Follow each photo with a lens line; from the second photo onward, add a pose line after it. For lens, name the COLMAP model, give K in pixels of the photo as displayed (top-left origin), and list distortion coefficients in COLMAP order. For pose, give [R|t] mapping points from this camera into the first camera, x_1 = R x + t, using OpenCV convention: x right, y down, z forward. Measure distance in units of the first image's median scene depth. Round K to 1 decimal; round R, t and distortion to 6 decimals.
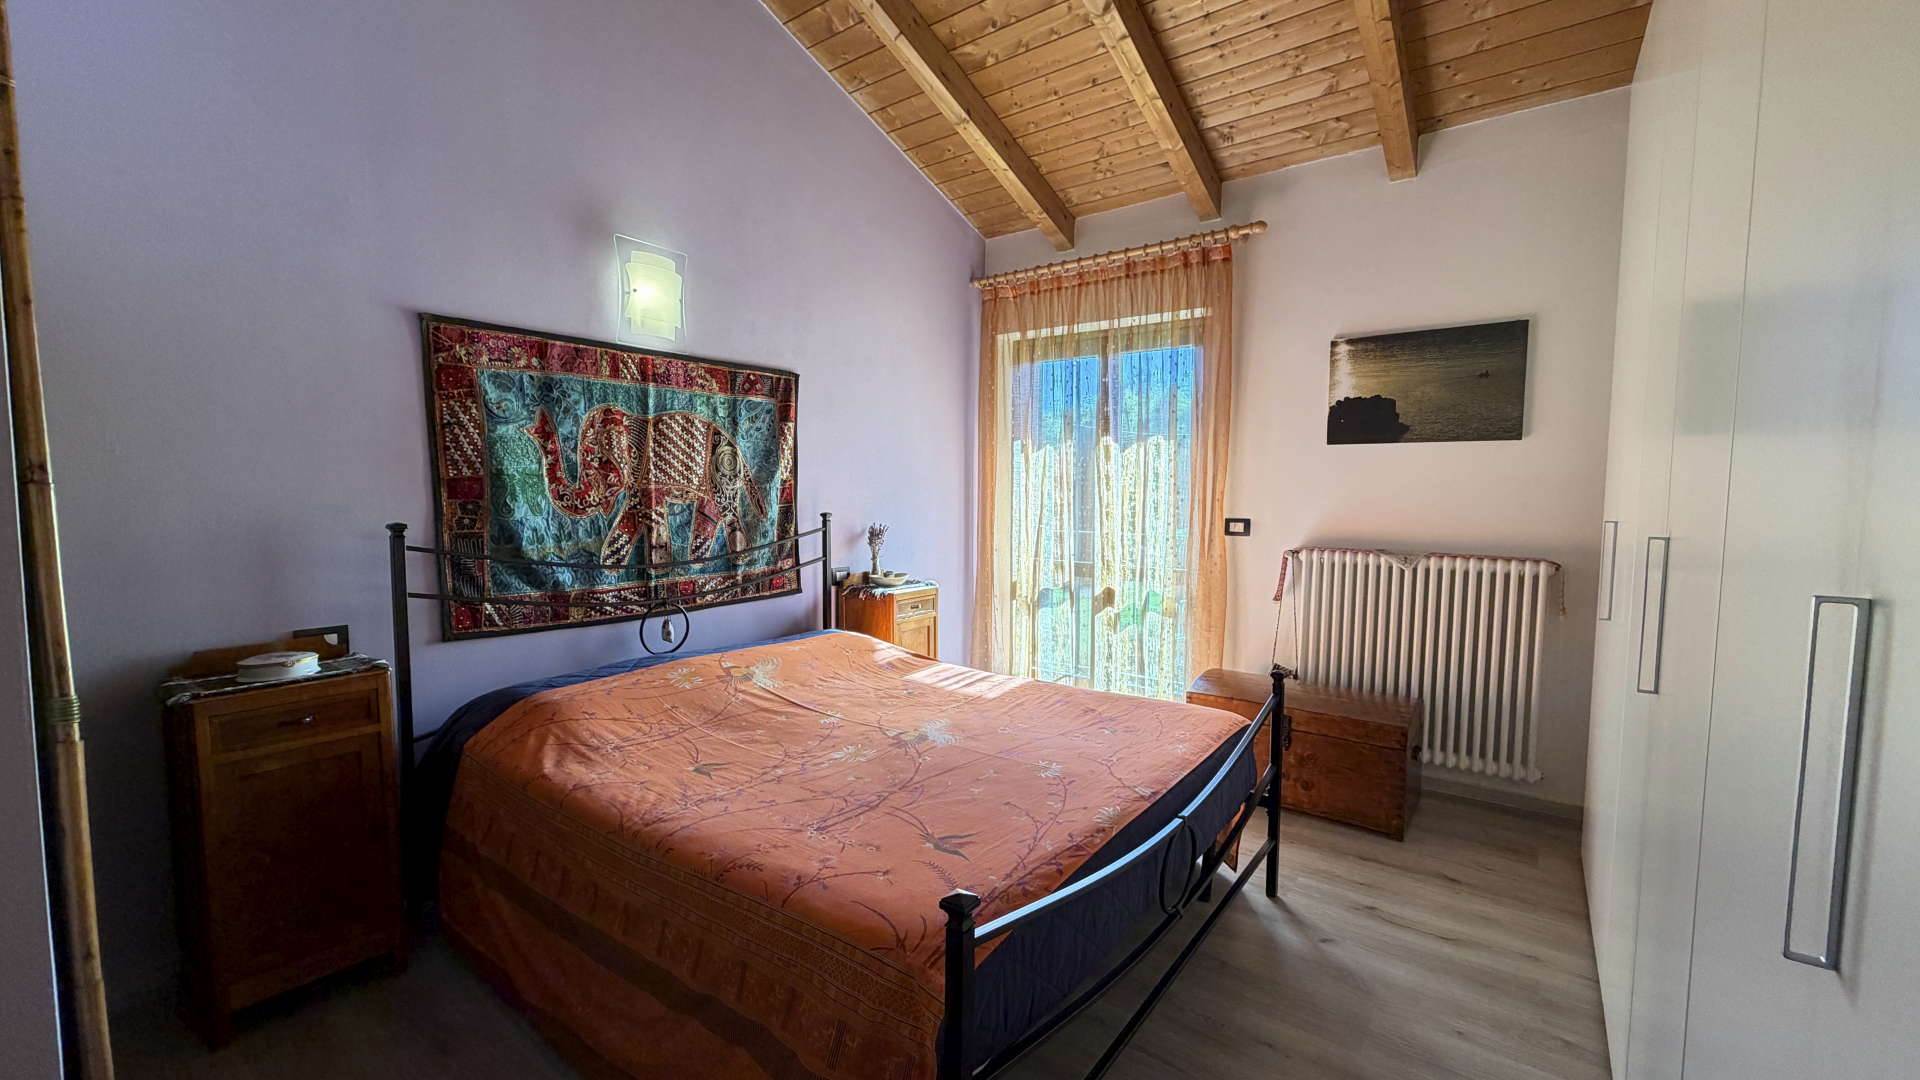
lens RADIAL K [[761.0, 0, 966.6], [0, 761.0, 543.9], [0, 0, 1]] dist [0.001900, -0.000139]
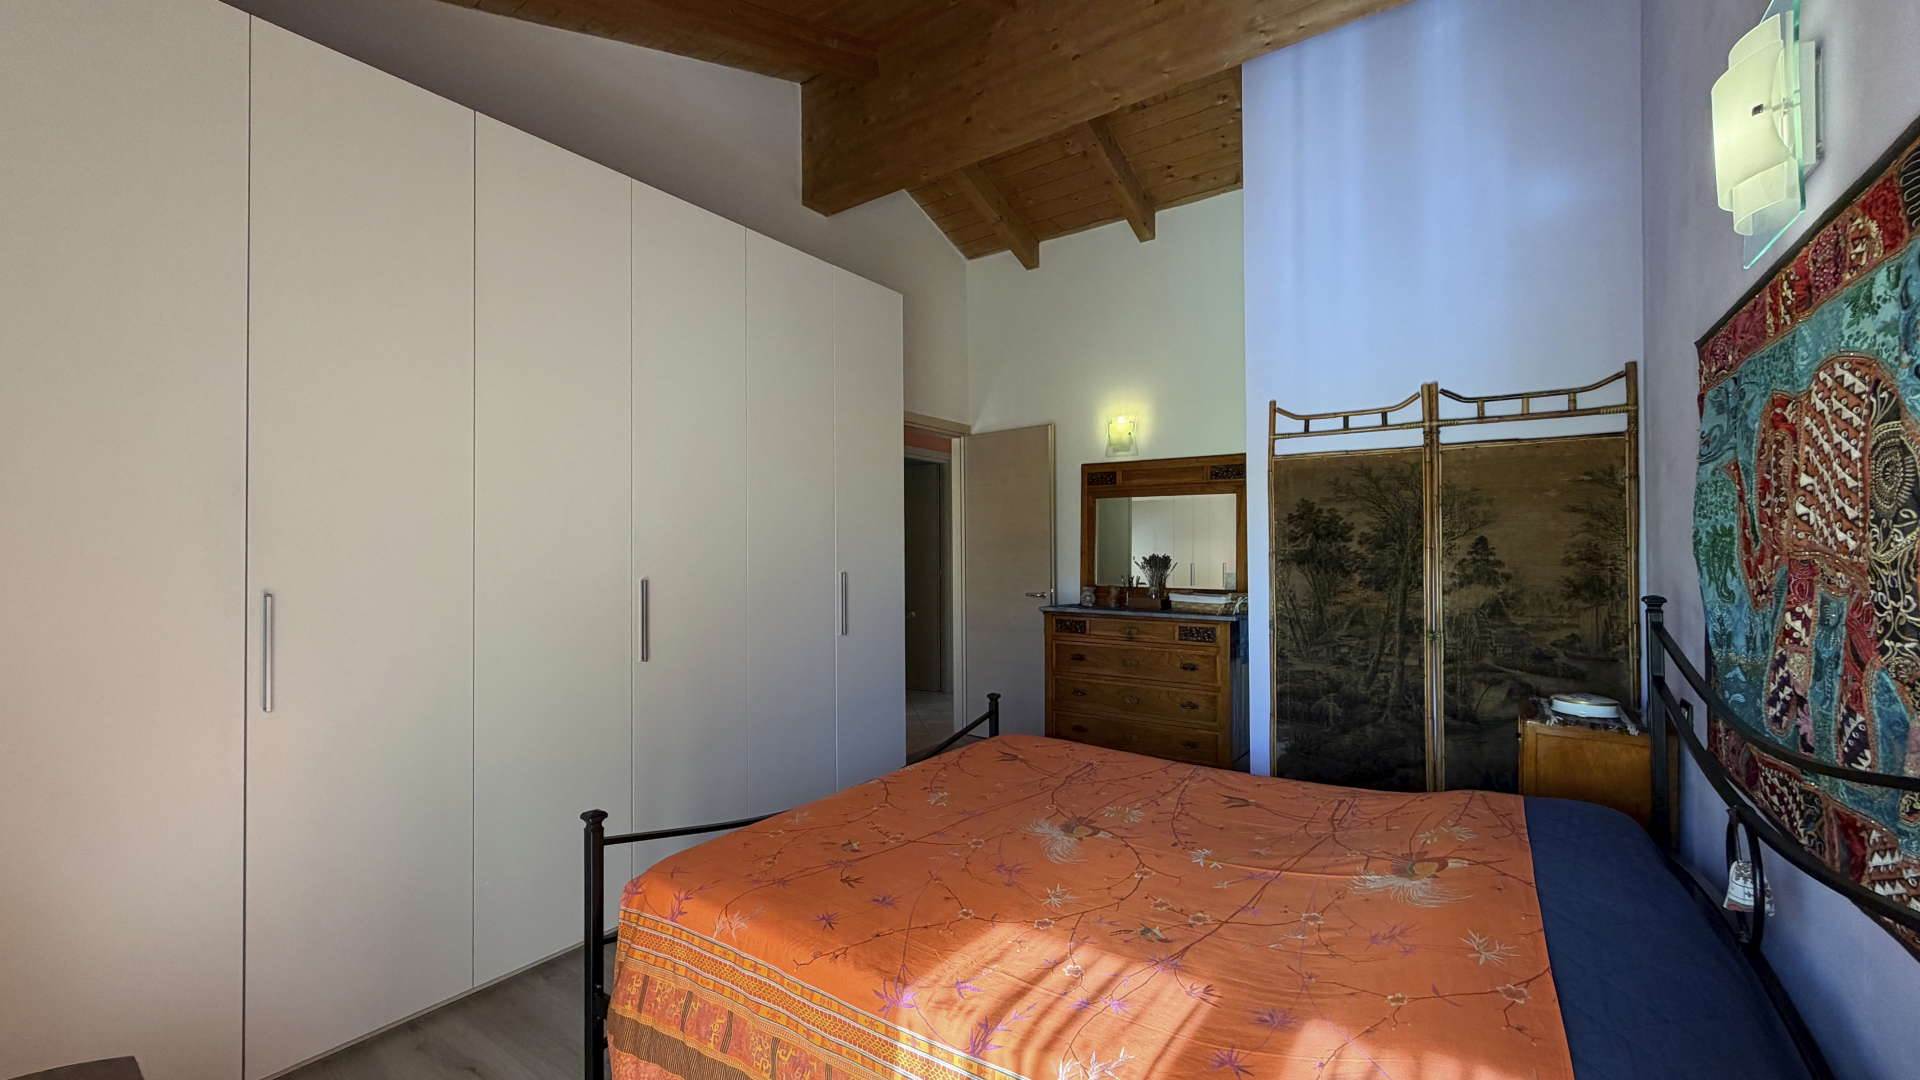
lens RADIAL K [[761.0, 0, 960.2], [0, 761.0, 544.2], [0, 0, 1]] dist [0.001900, -0.000139]
pose [[-0.999771, -0.001727, -0.021316, 0.104639], [-0.002960, 0.998316, 0.057942, -0.160570], [0.021180, 0.057992, -0.998092, 2.191879]]
